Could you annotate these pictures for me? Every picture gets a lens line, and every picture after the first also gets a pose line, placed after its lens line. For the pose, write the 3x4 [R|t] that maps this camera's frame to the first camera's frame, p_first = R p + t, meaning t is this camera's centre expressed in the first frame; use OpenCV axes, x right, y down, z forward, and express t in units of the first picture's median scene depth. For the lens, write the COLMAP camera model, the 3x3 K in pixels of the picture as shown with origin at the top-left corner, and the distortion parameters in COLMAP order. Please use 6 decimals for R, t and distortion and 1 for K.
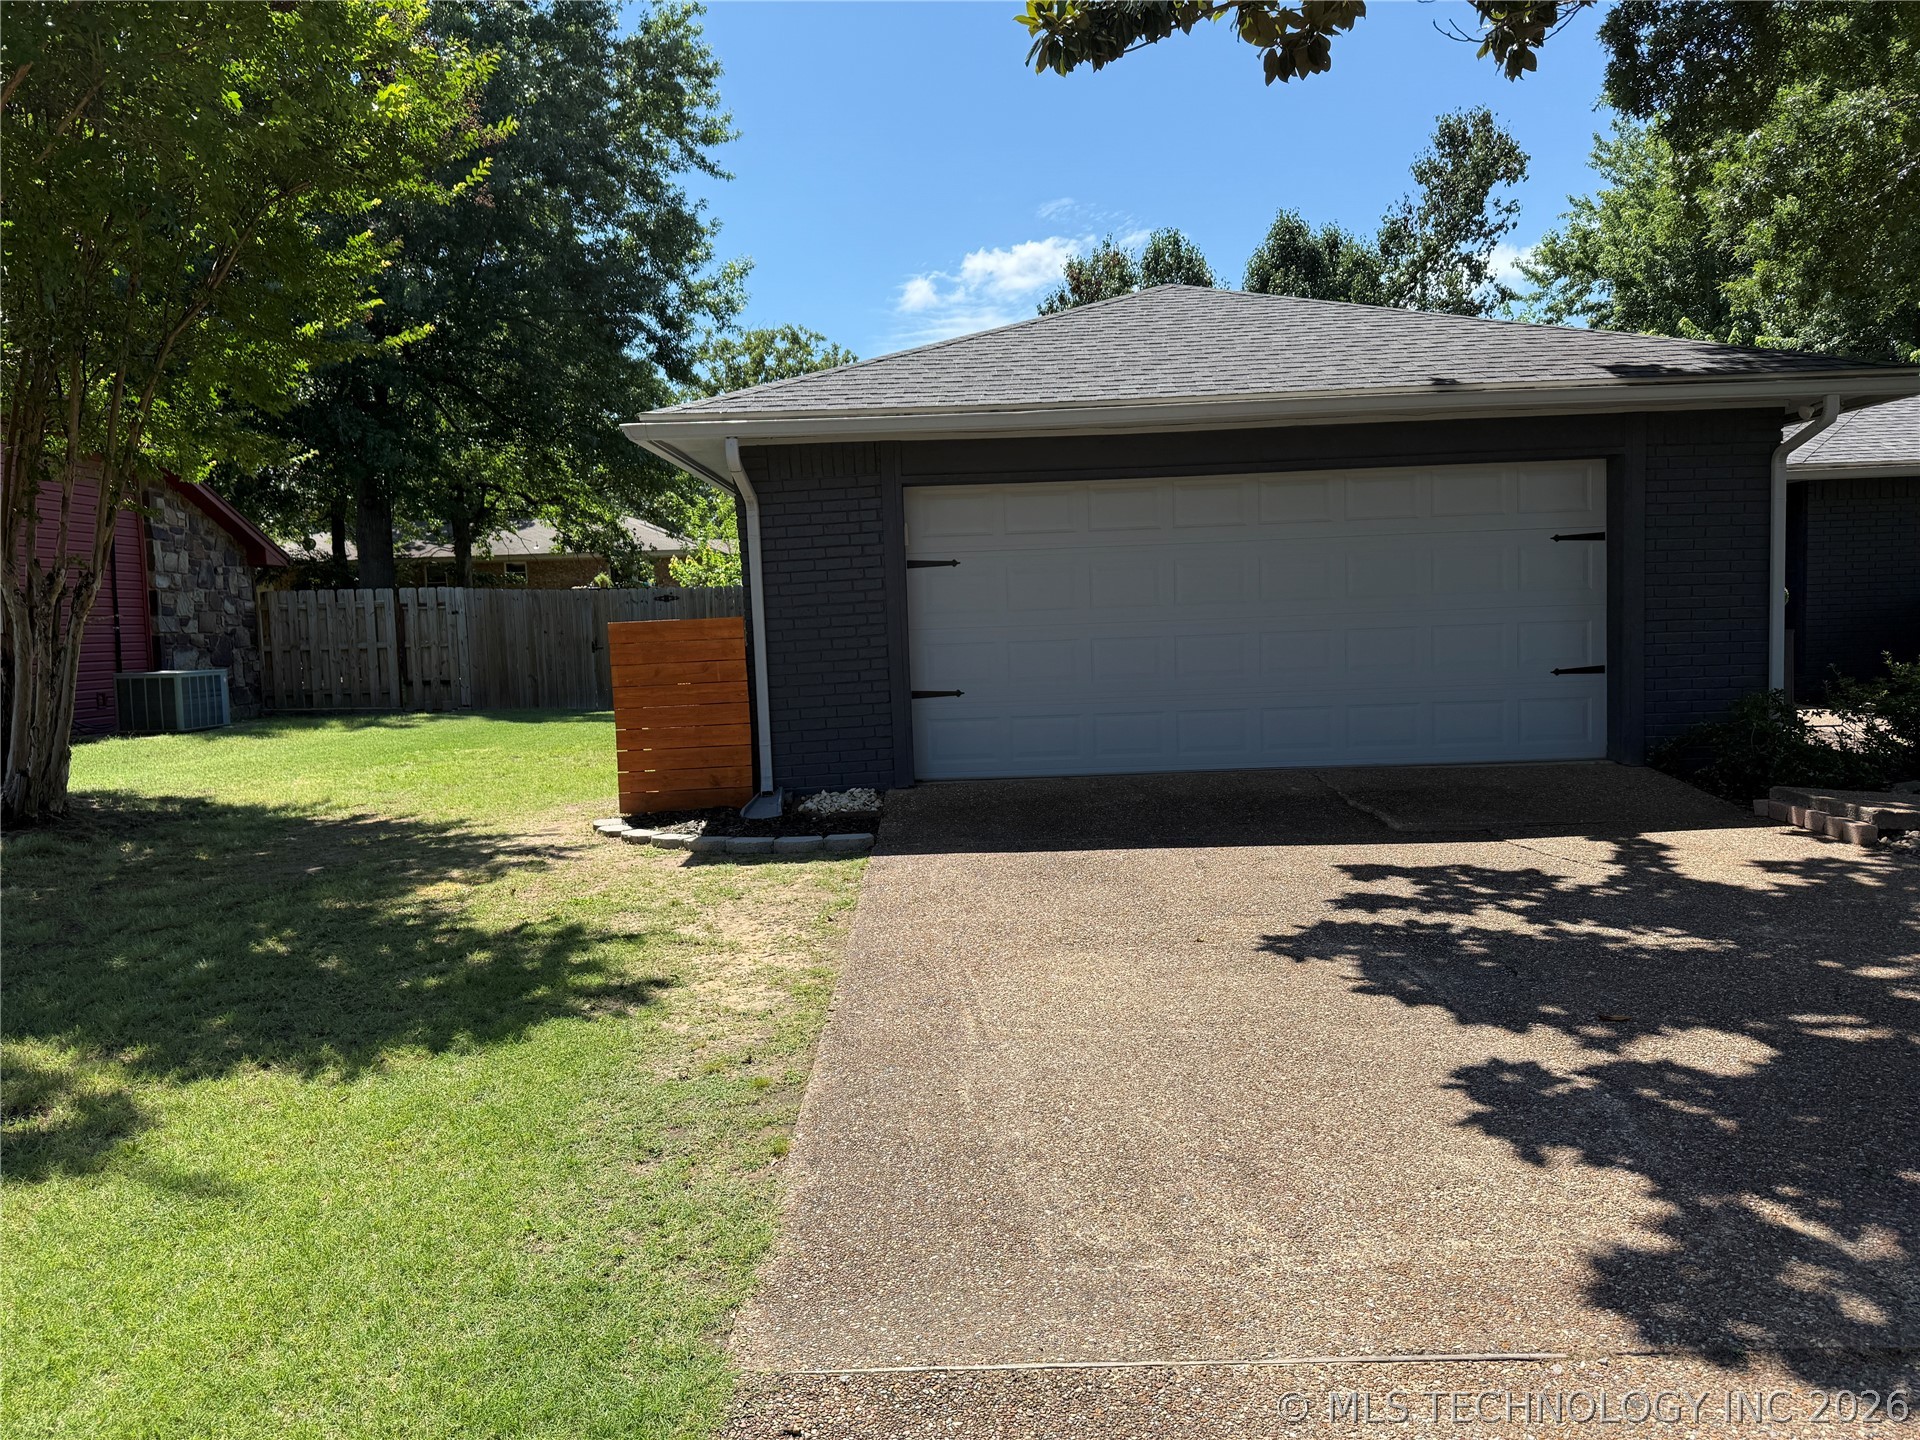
lens RADIAL K [[1331.4, 0, 944.6], [0, 1331.4, 722.8], [0, 0, 1]] dist [0.070376, -0.082455]
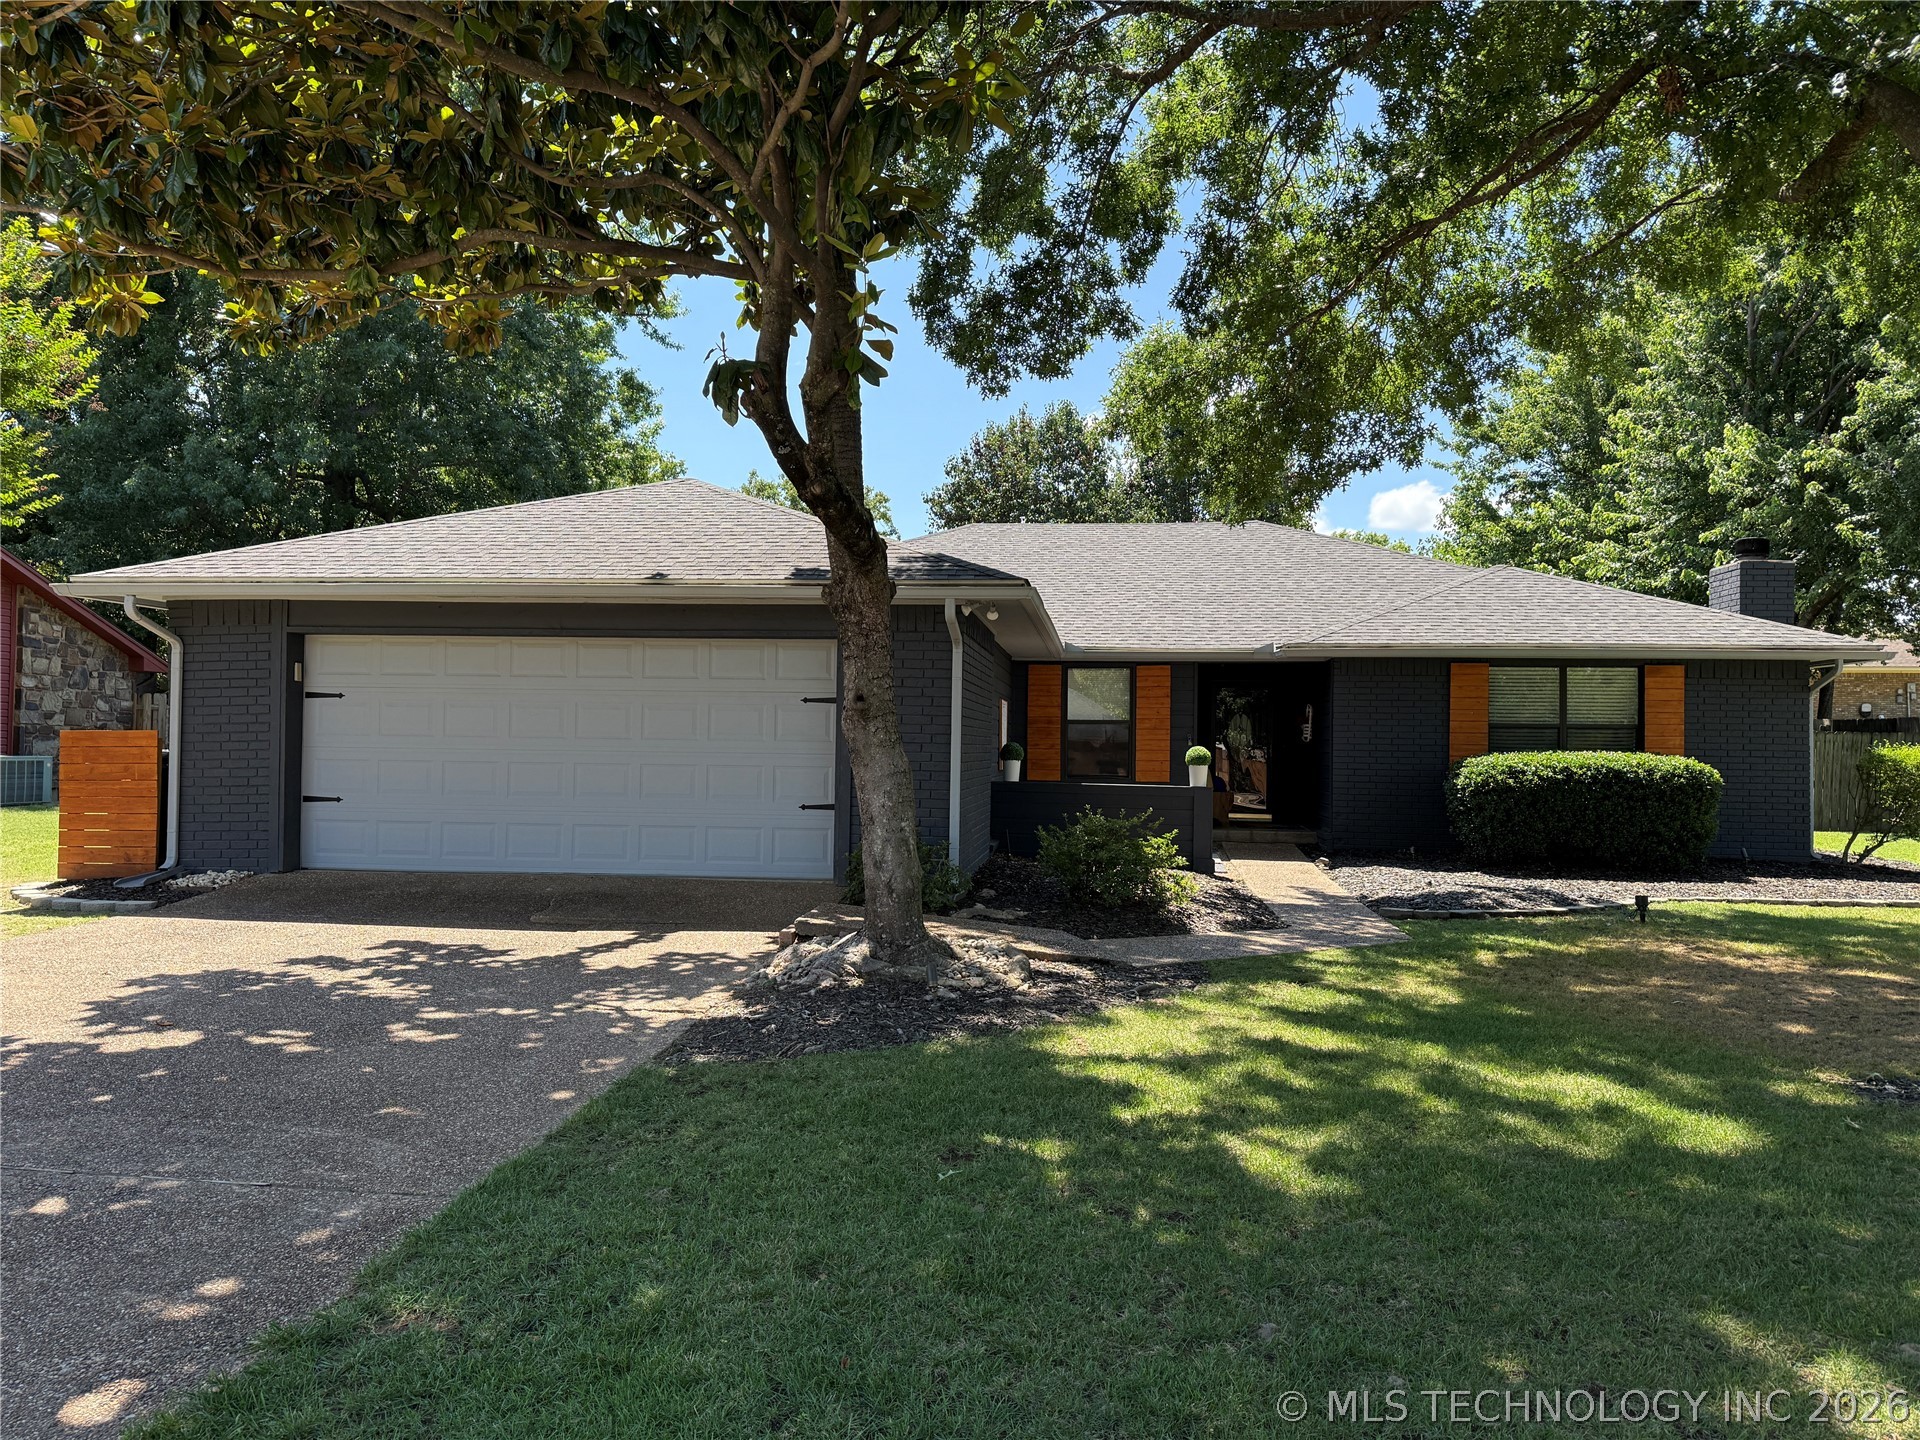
lens RADIAL K [[1331.4, 0, 966.8], [0, 1331.4, 723.1], [0, 0, 1]] dist [0.070376, -0.082455]
pose [[0.993195, 0.047146, -0.106495, 0.796307], [-0.056881, 0.994288, -0.090310, -0.013886], [0.101629, 0.095753, 0.990203, -0.220632]]
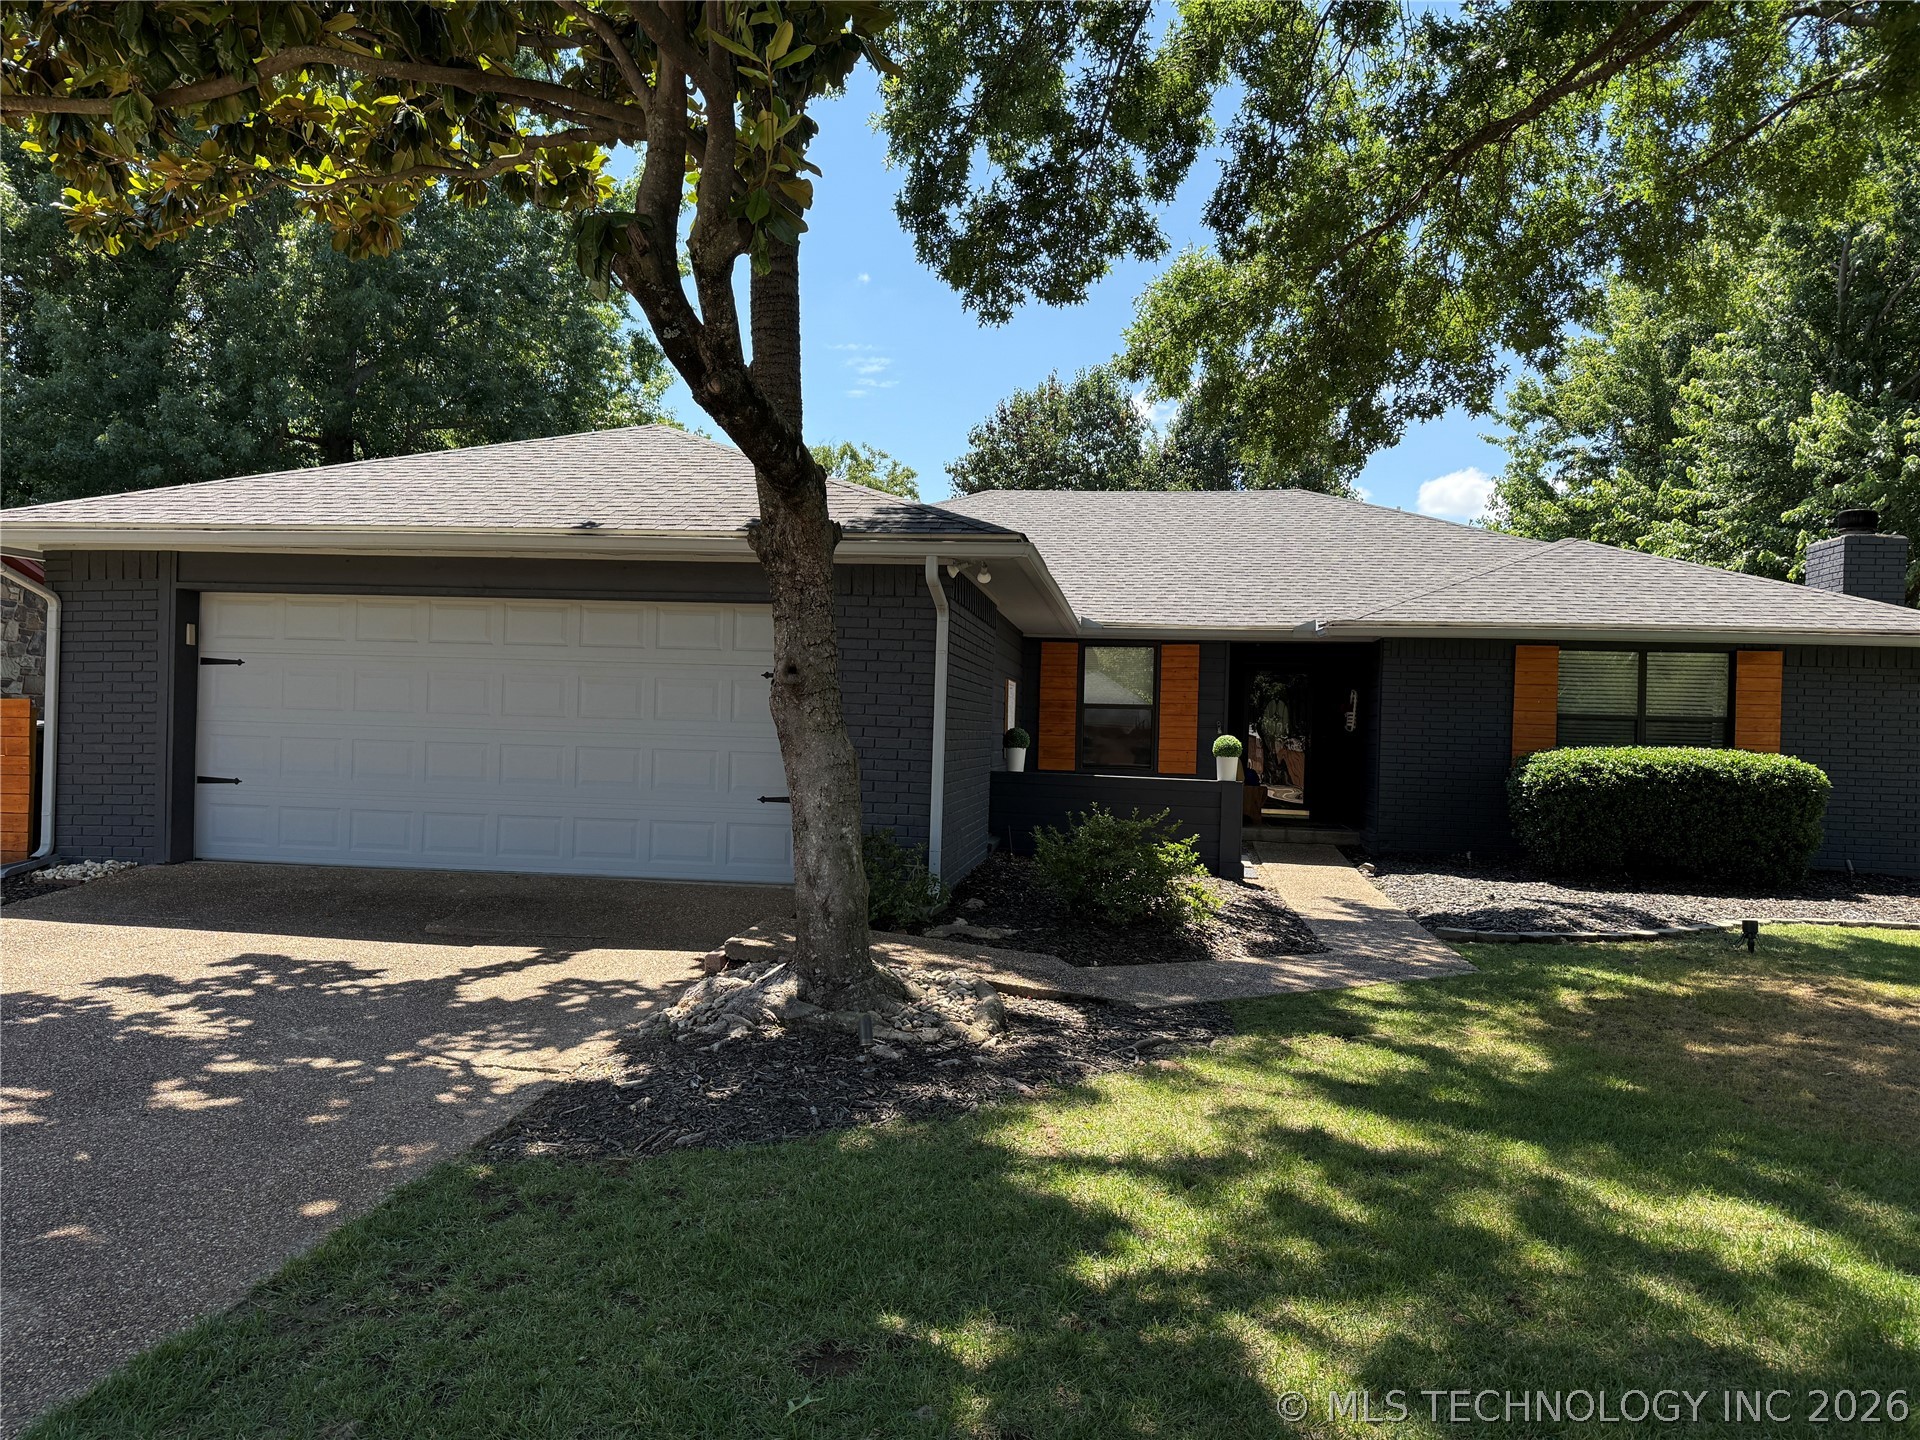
lens RADIAL K [[1331.4, 0, 968.0], [0, 1331.4, 728.0], [0, 0, 1]] dist [0.070376, -0.082455]
pose [[0.989469, 0.063791, -0.129933, 0.815639], [-0.073642, 0.994648, -0.072472, -0.032273], [0.124615, 0.081278, 0.988871, -0.026500]]
